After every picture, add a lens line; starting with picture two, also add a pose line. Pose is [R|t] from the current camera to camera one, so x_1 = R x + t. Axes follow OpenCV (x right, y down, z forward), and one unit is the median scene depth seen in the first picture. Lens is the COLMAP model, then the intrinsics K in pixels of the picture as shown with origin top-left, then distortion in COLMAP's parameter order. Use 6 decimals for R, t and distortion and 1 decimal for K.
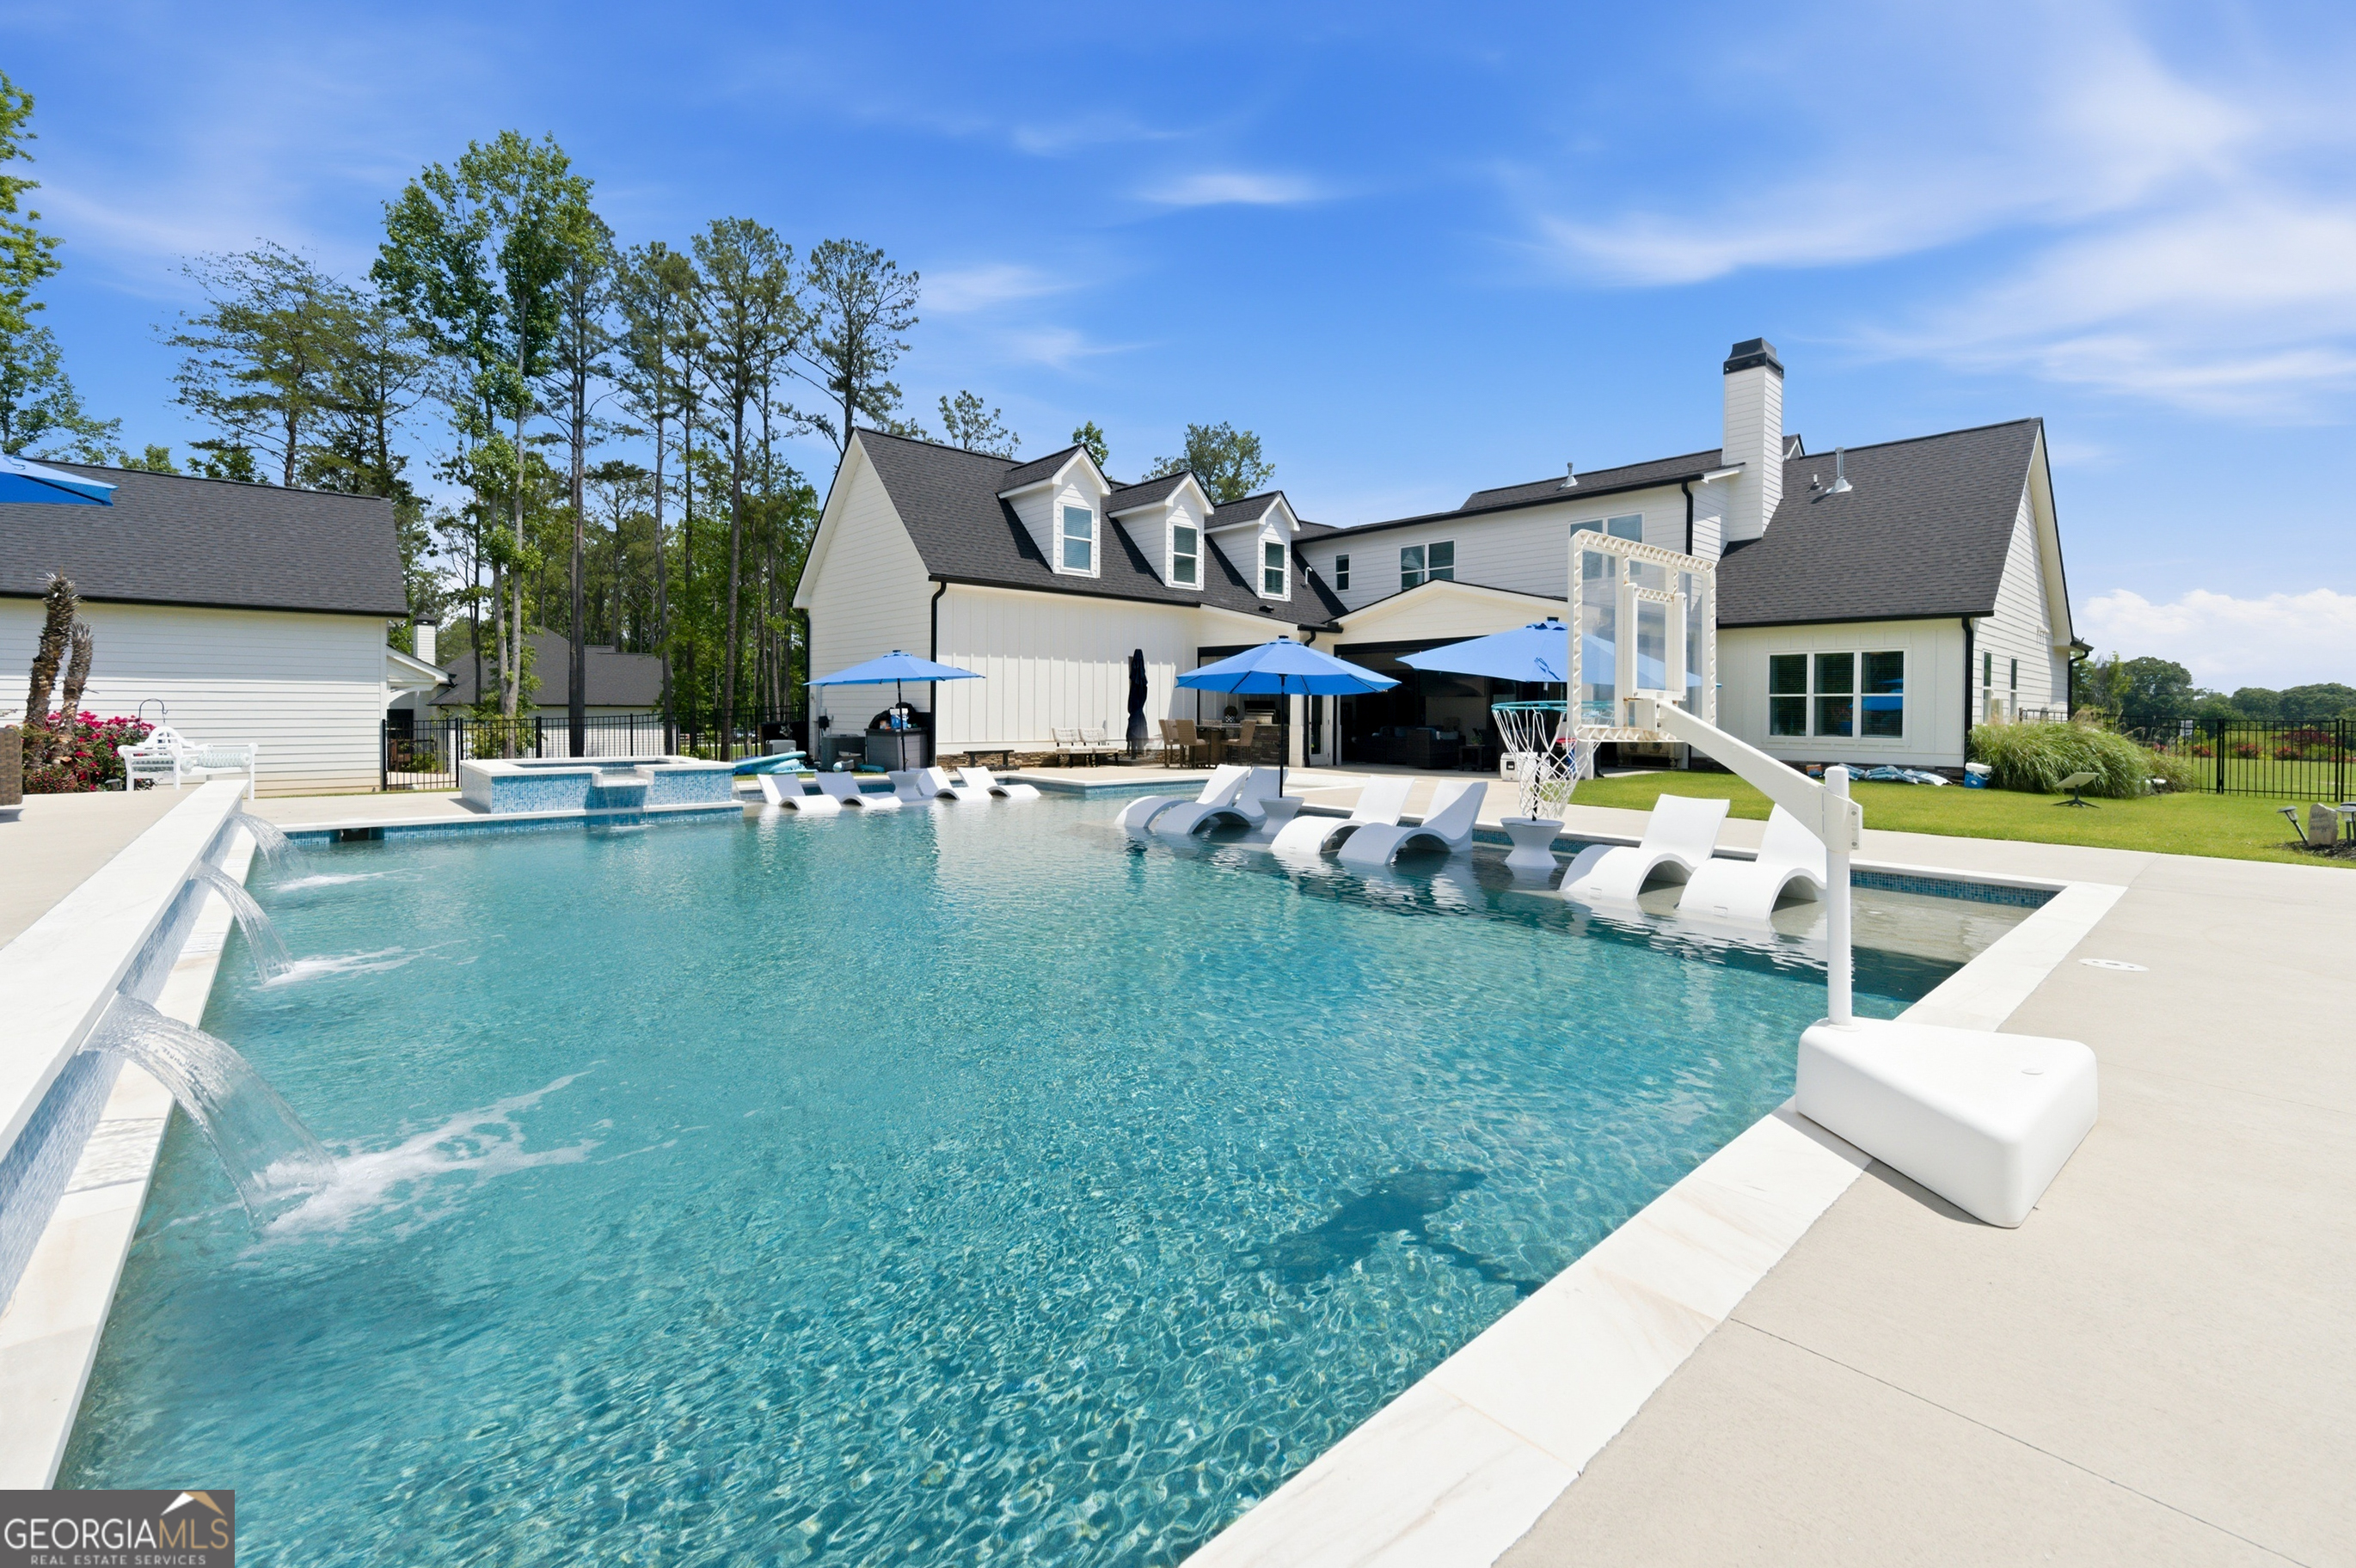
lens RADIAL K [[968.6, 0, 1164.9], [0, 968.6, 728.0], [0, 0, 1]] dist [0.008553, -0.003023]
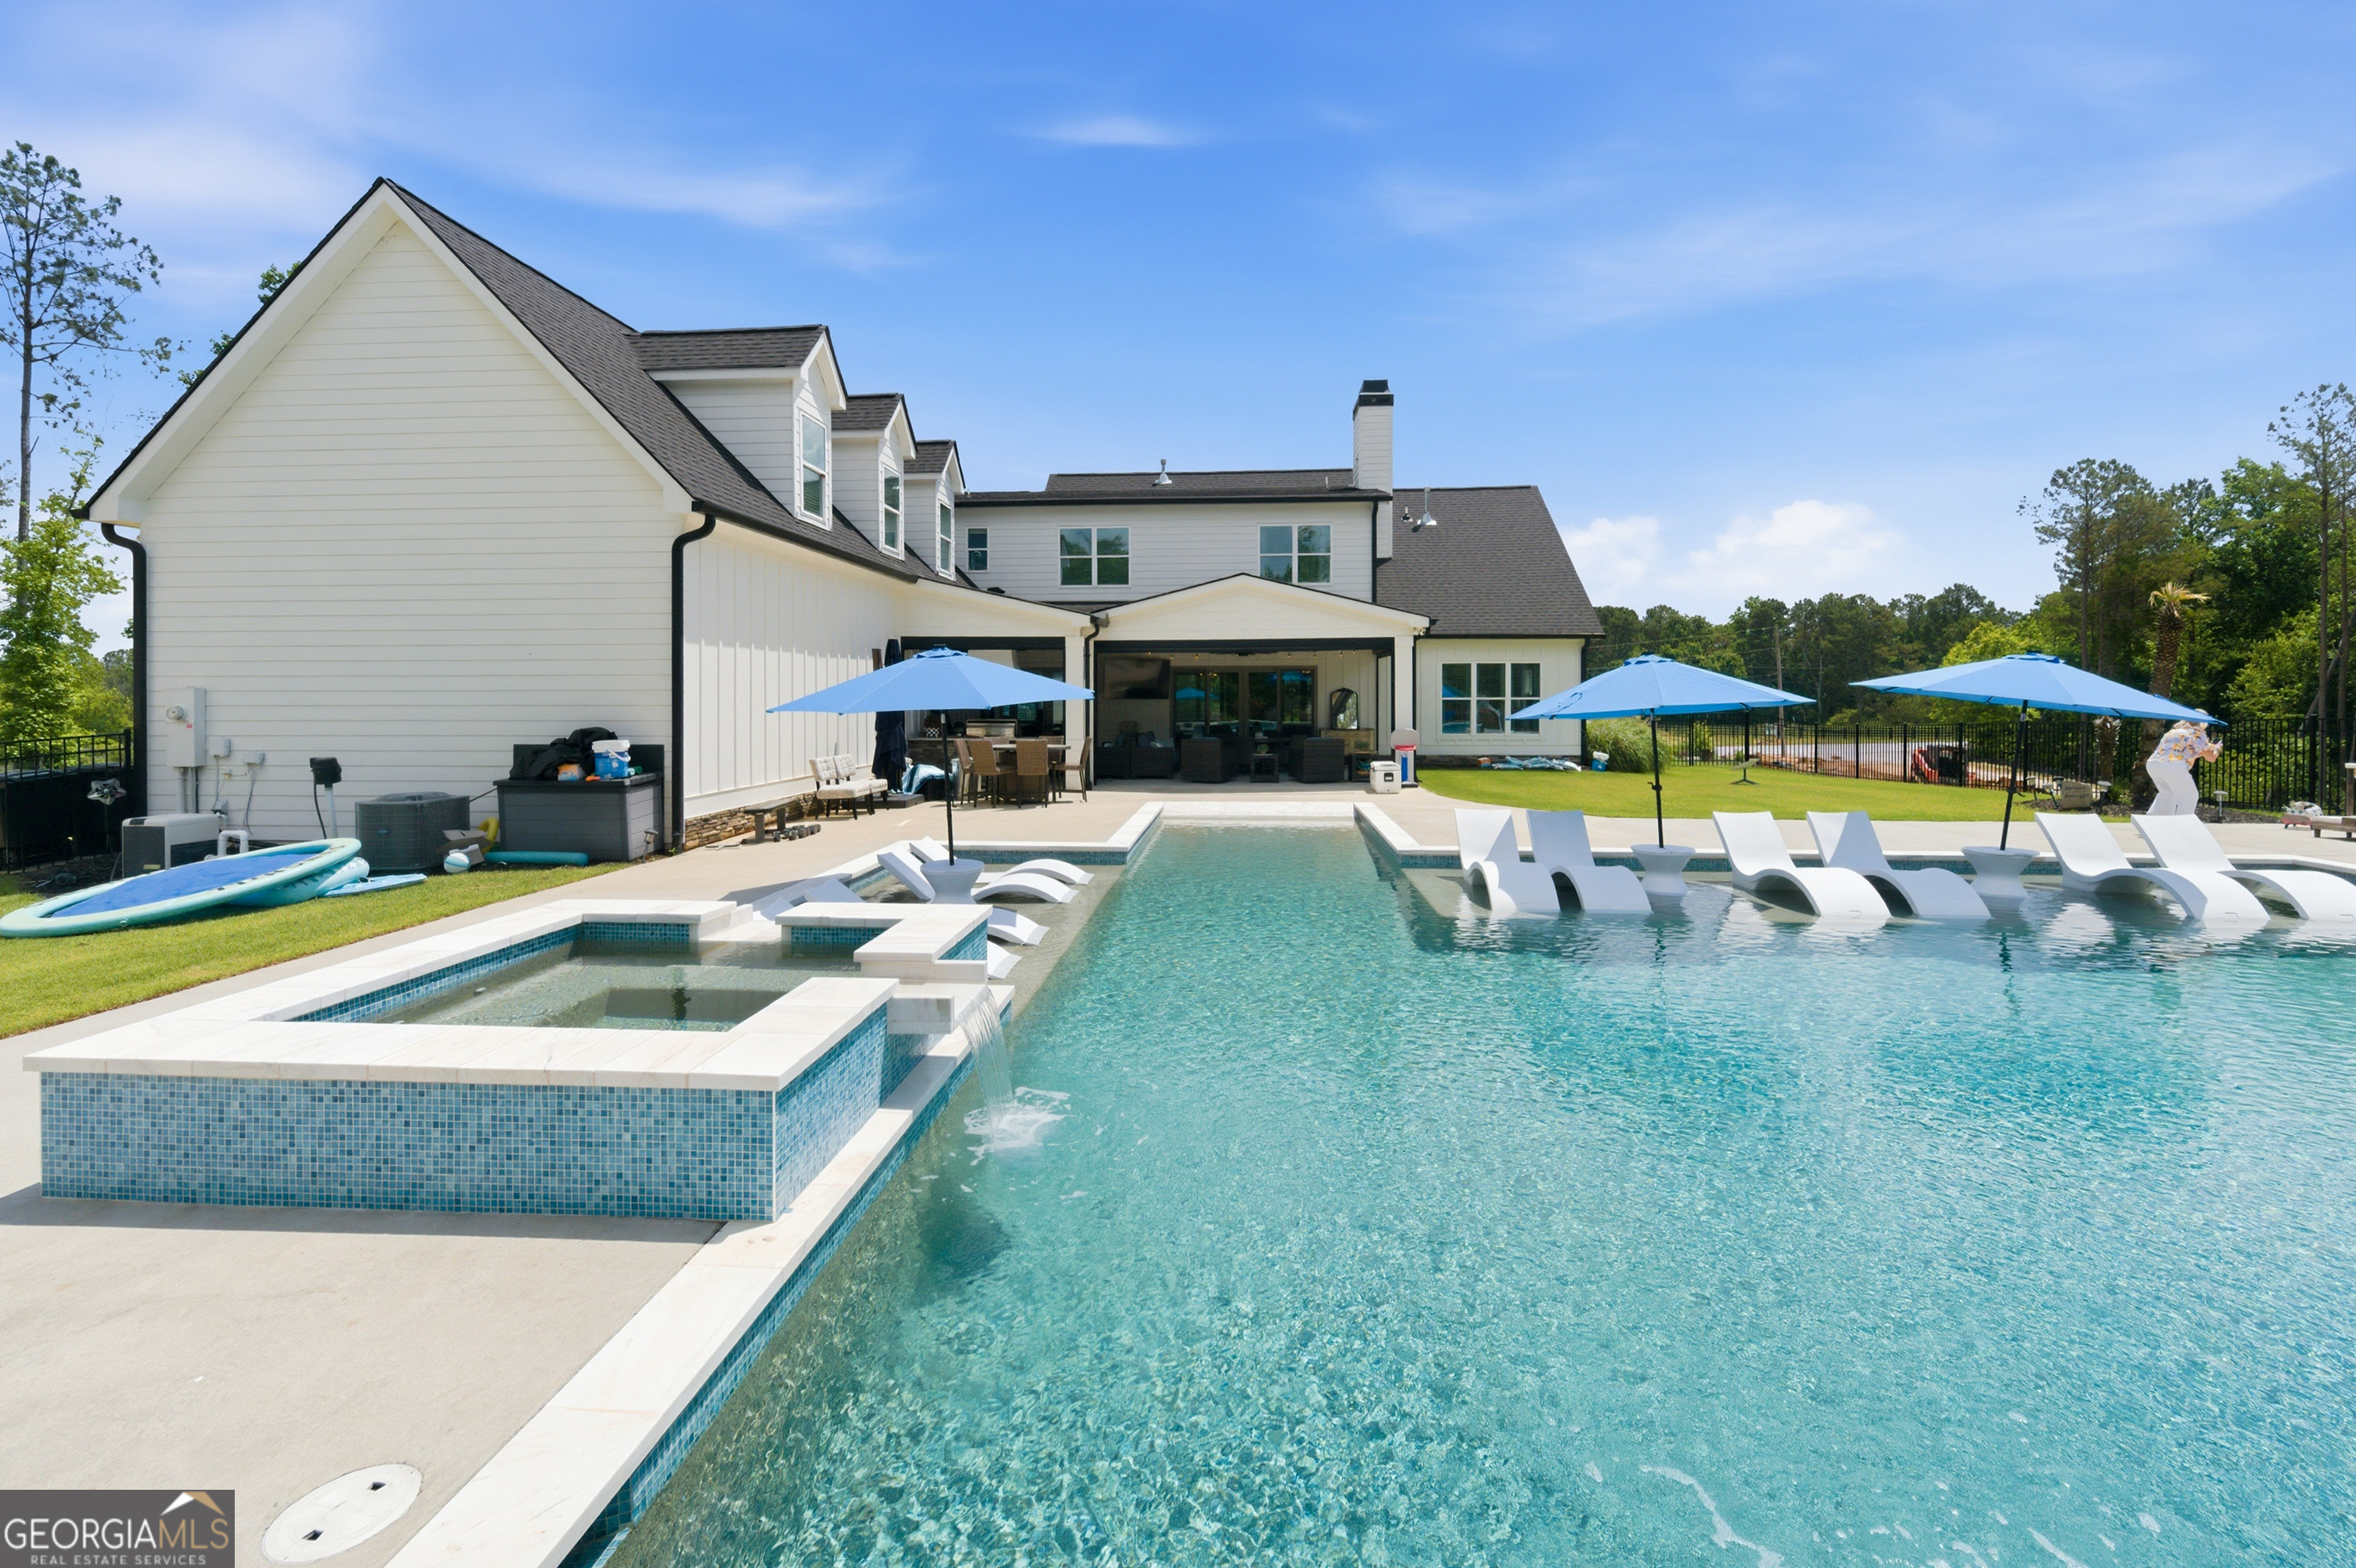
lens RADIAL K [[1010.2, 0, 1192.7], [0, 1010.2, 709.1], [0, 0, 1]] dist [-0.000230, -0.000909]
pose [[0.714438, -0.018056, 0.699466, -0.377216], [0.022627, 0.999740, 0.002696, -0.028273], [-0.699333, 0.013901, 0.714661, 0.326775]]
